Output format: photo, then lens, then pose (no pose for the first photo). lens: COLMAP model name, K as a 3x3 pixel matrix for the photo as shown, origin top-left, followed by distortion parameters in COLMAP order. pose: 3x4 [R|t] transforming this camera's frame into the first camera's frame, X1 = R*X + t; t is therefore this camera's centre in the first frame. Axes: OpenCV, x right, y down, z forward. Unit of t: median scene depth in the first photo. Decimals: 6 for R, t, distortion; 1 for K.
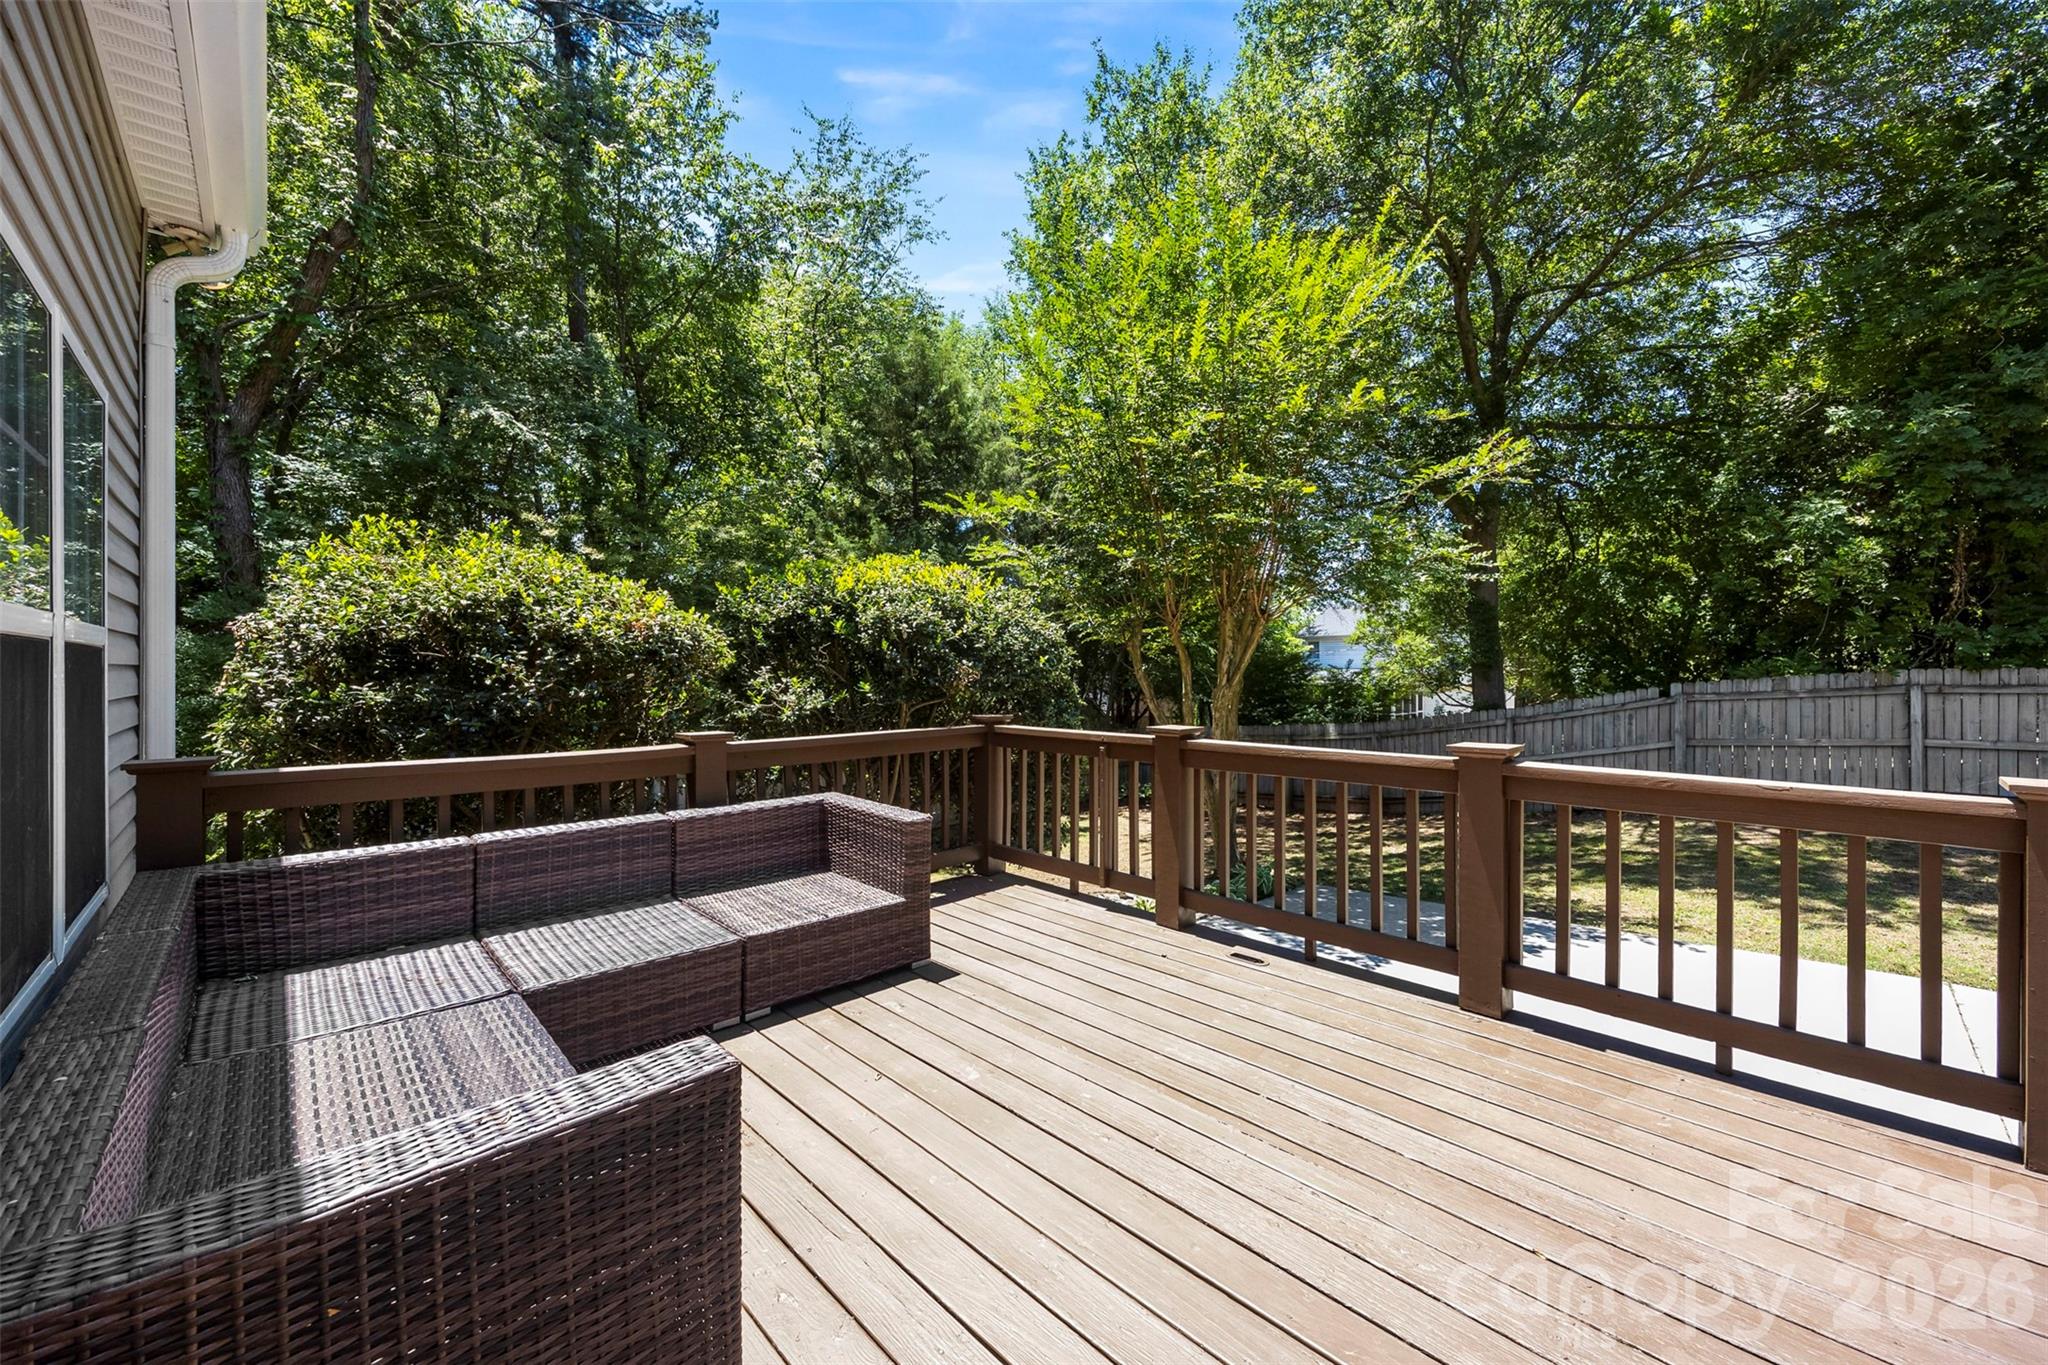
lens RADIAL K [[783.4, 0, 1030.2], [0, 783.4, 662.8], [0, 0, 1]] dist [0.000923, -0.000088]
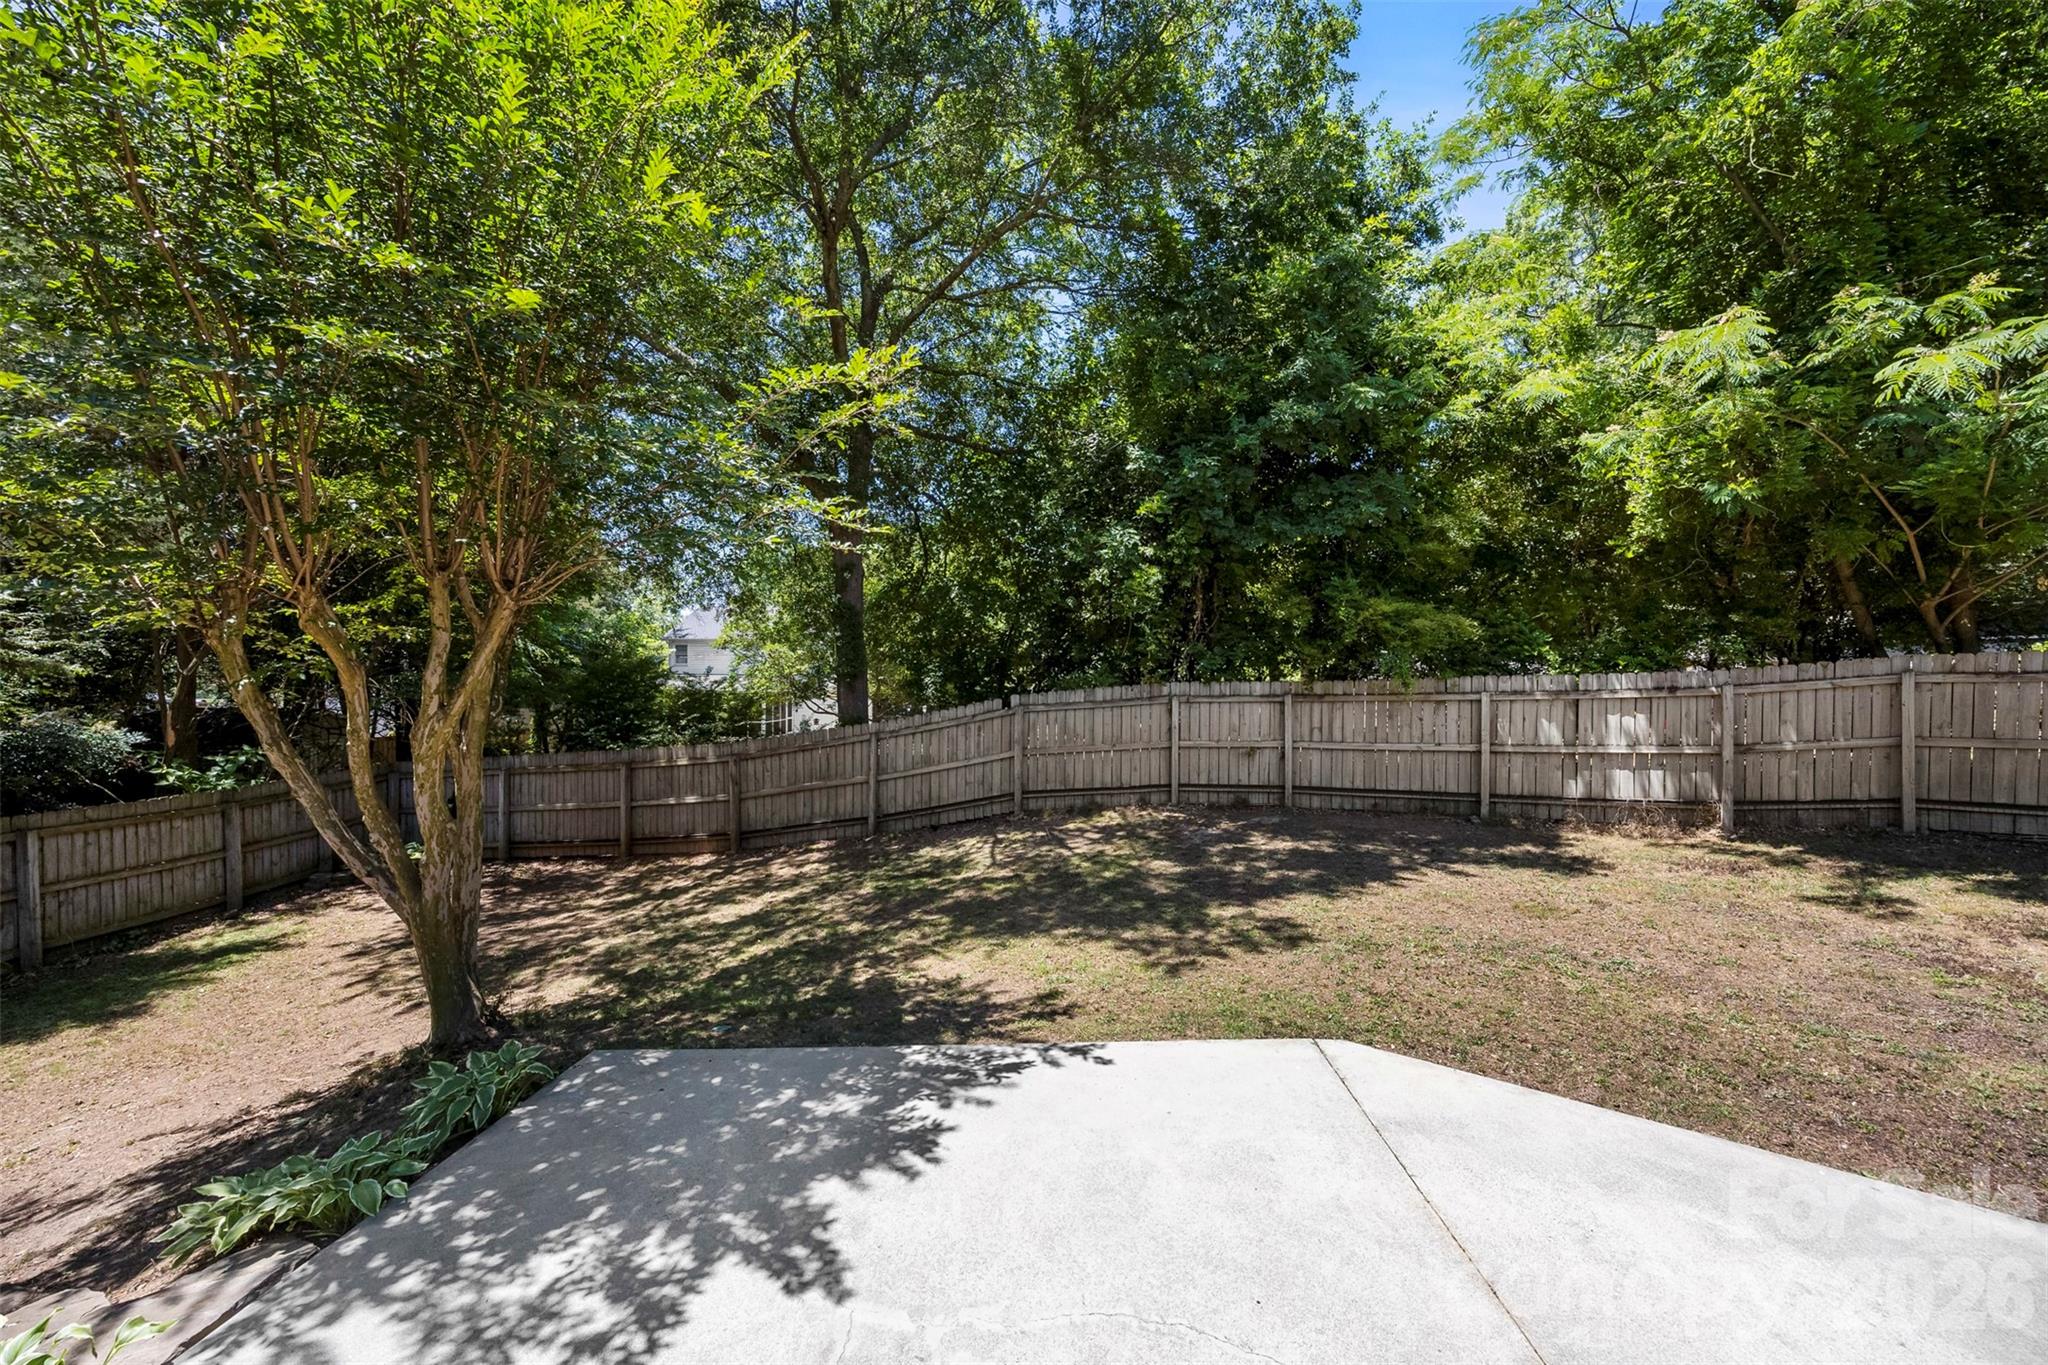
lens RADIAL K [[783.4, 0, 1030.2], [0, 783.4, 662.8], [0, 0, 1]] dist [0.000923, -0.000088]
pose [[0.727655, 0.016407, 0.685747, 0.126906], [-0.011698, 0.999865, -0.011510, -0.003818], [-0.685844, 0.000353, 0.727749, 0.226913]]
